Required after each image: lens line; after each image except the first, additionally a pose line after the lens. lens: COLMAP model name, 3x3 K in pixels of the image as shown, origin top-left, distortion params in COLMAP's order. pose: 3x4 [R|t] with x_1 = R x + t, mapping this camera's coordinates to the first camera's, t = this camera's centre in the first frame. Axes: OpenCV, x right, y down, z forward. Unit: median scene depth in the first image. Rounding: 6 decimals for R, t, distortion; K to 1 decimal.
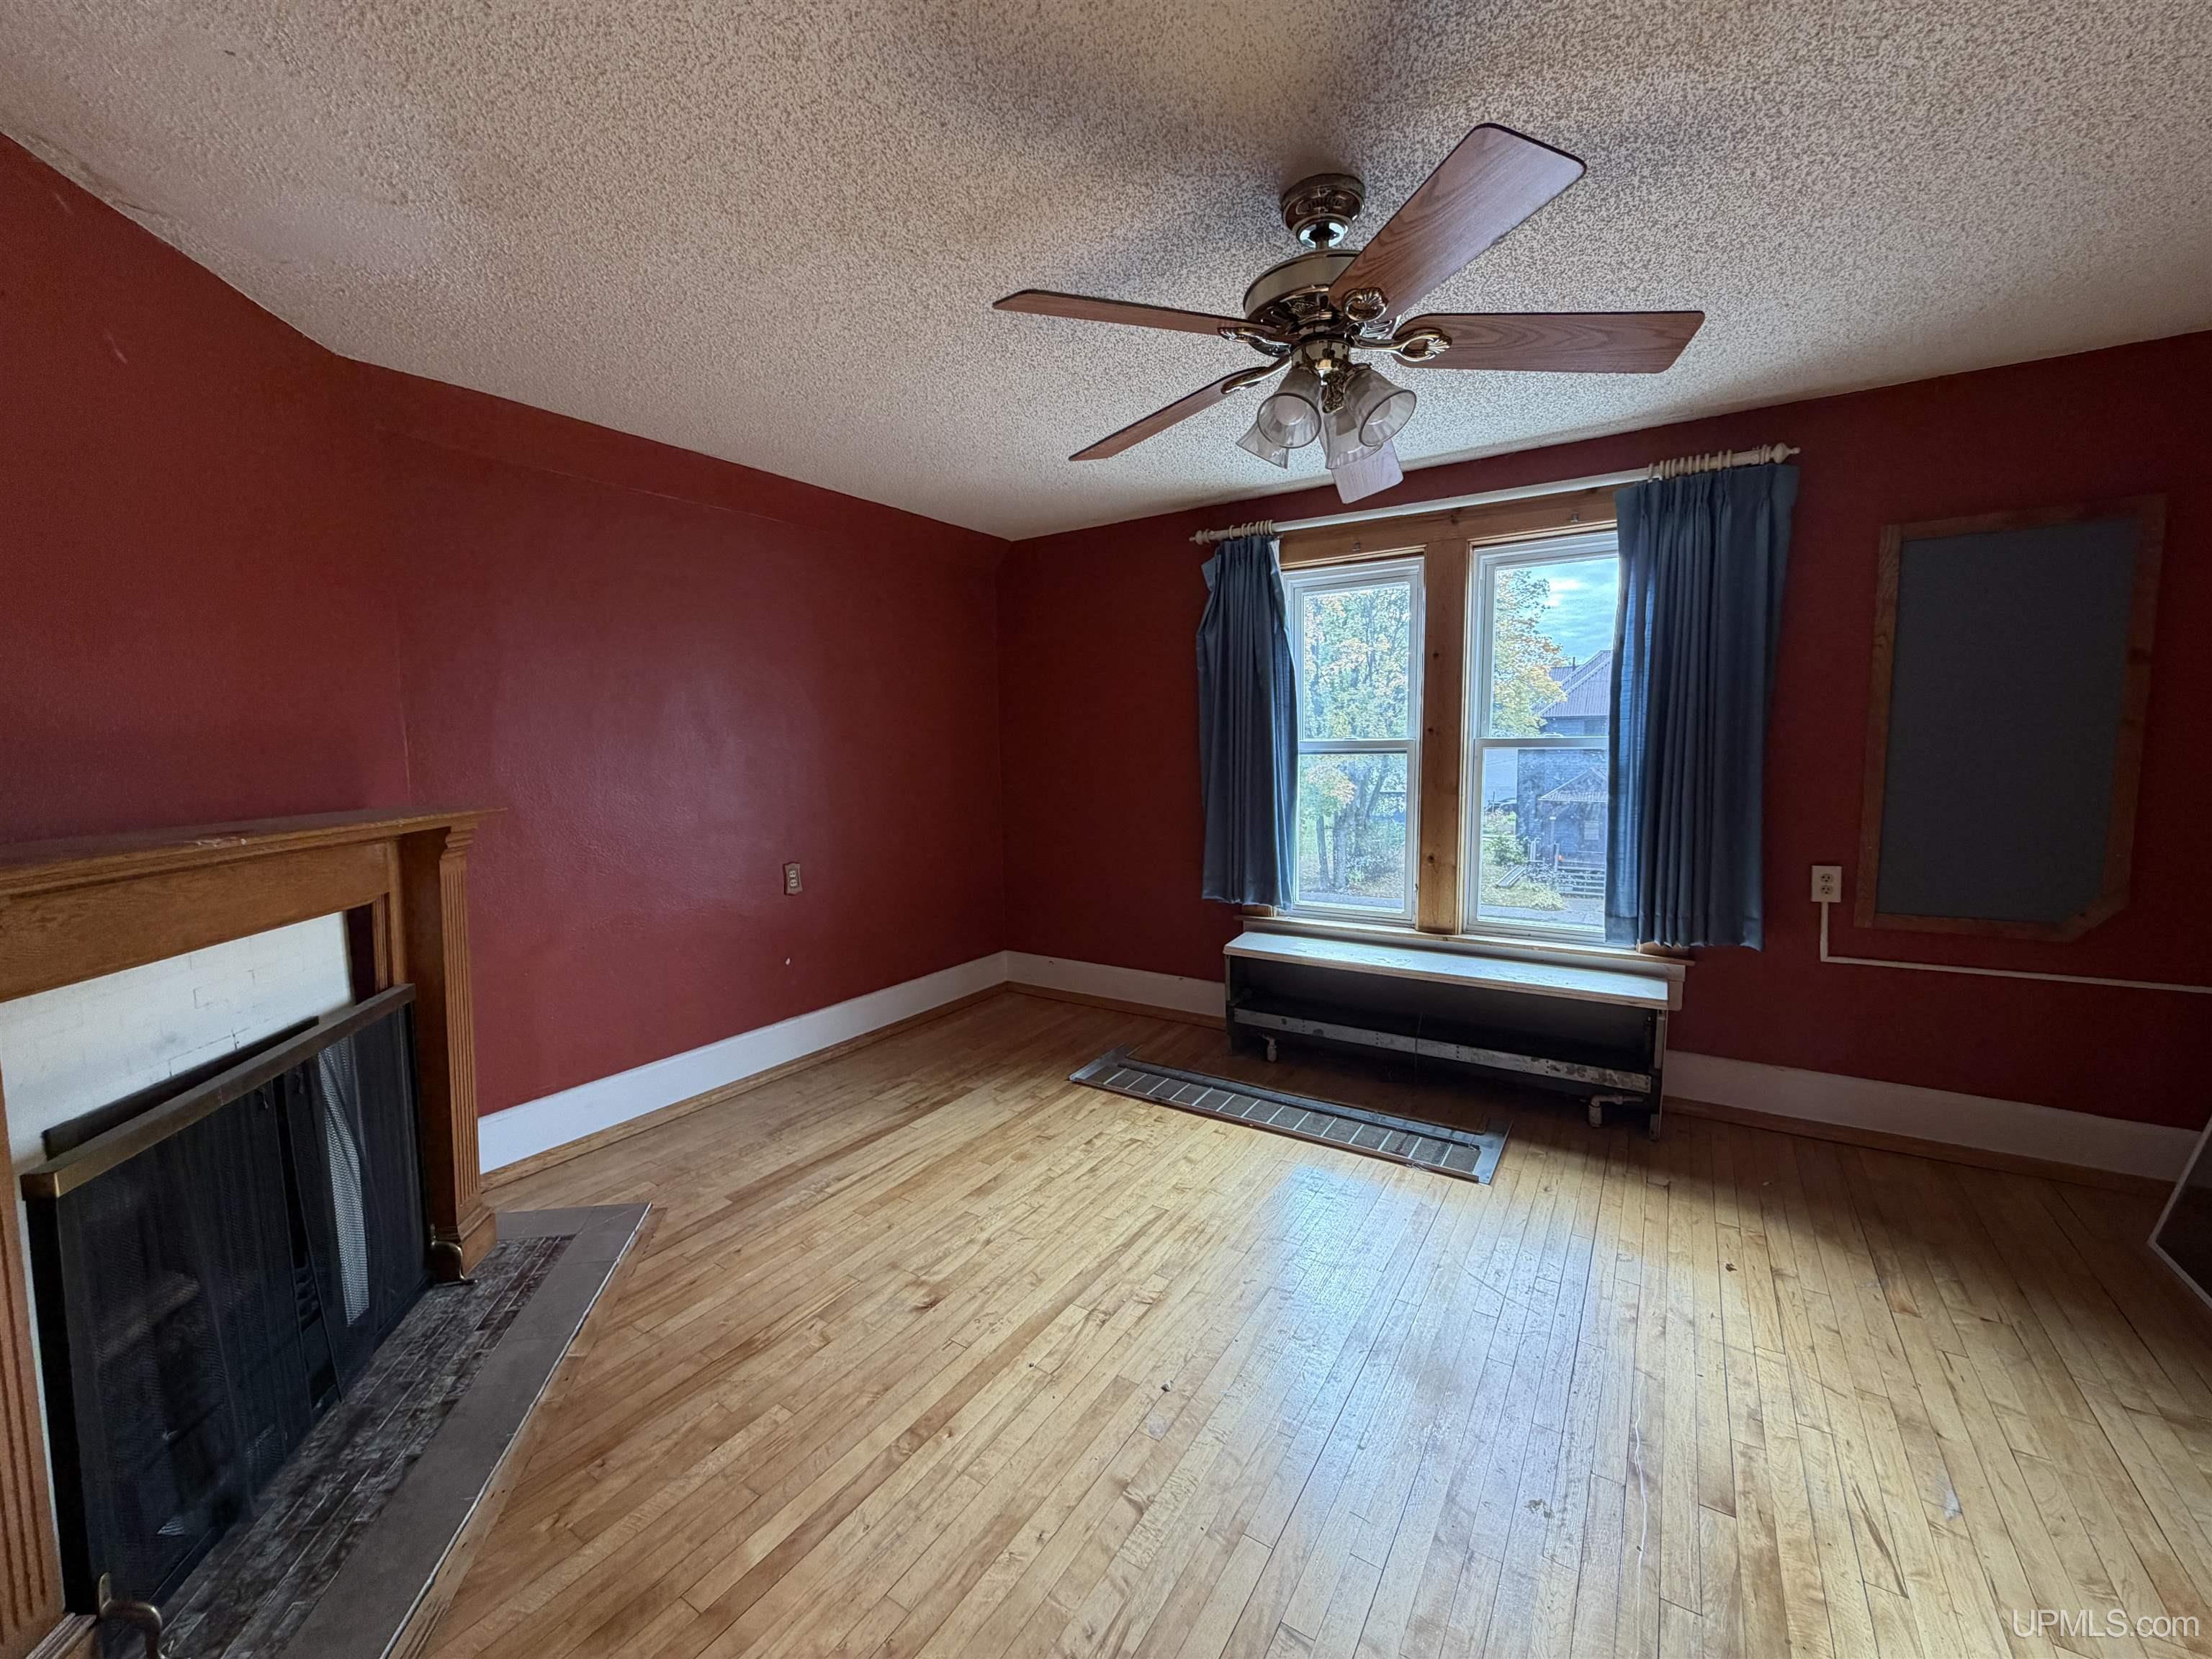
lens RADIAL K [[883.5, 0, 1102.2], [0, 883.5, 818.1], [0, 0, 1]] dist [-0.004615, 0.000007]
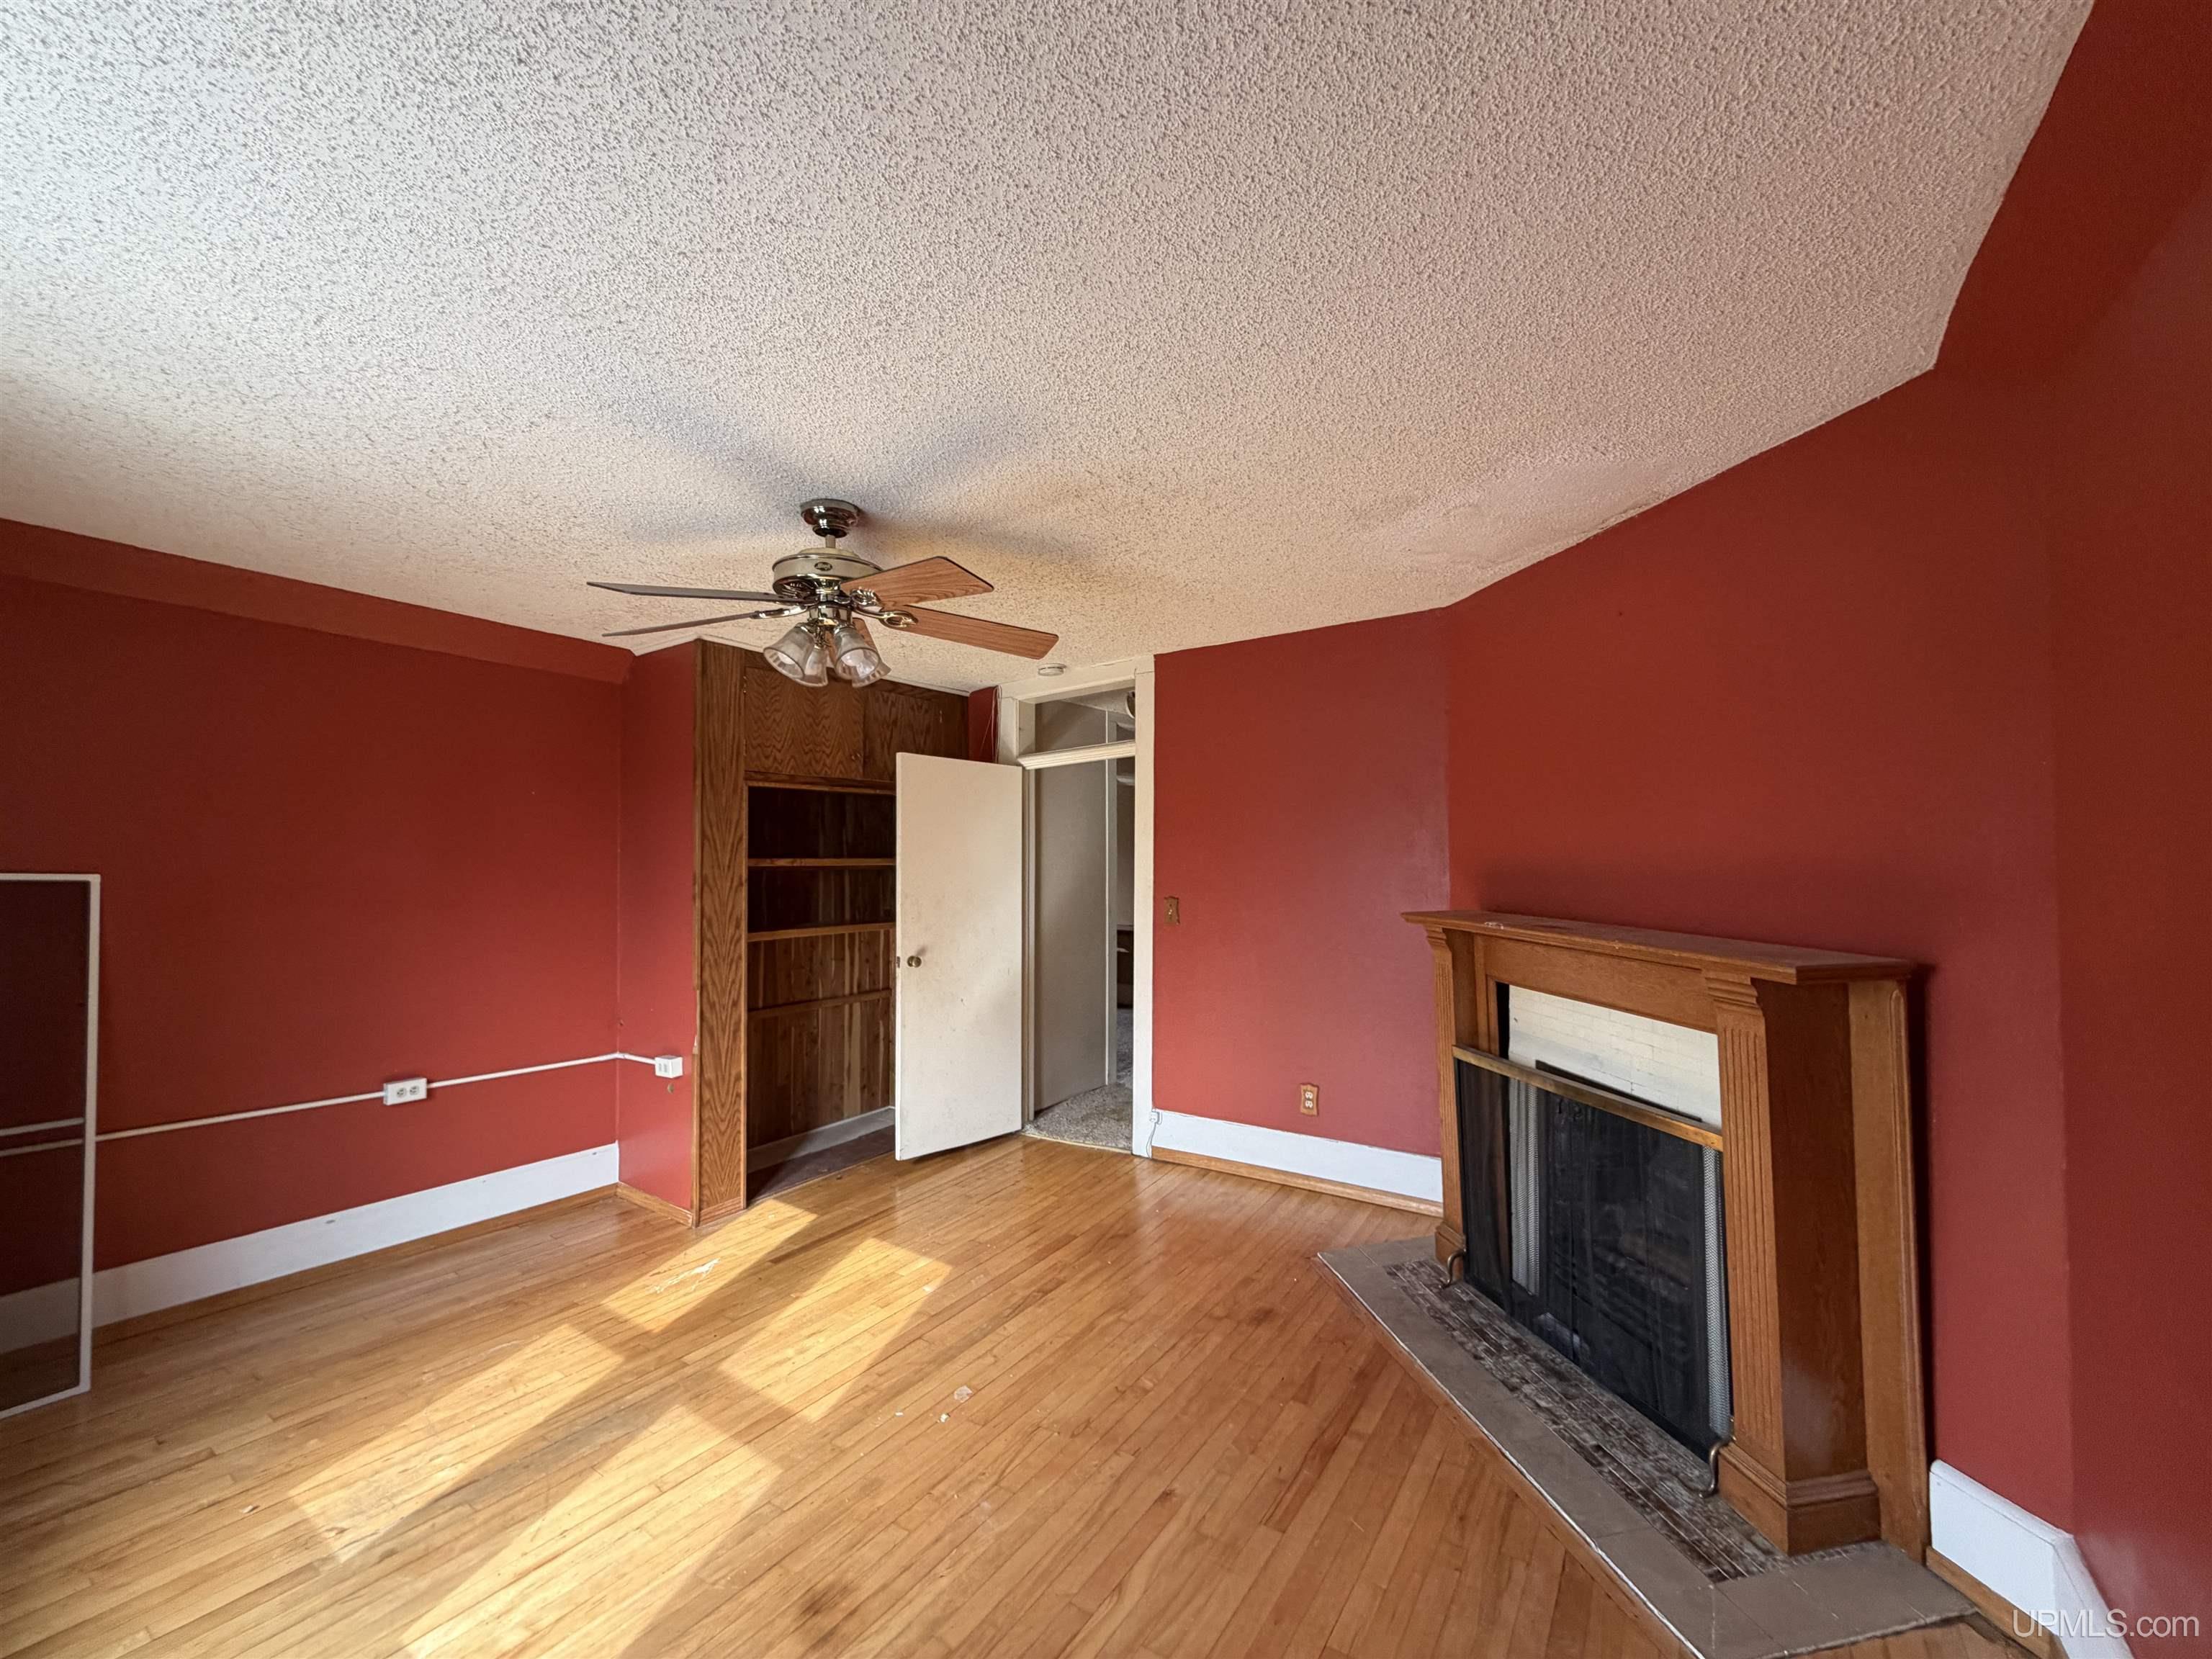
lens RADIAL K [[883.5, 0, 1107.3], [0, 883.5, 829.8], [0, 0, 1]] dist [-0.004615, 0.000007]
pose [[-0.999512, 0.024521, 0.019364, -0.202398], [0.025449, 0.998463, 0.049233, -0.229329], [-0.018127, 0.049701, -0.998600, 2.306173]]
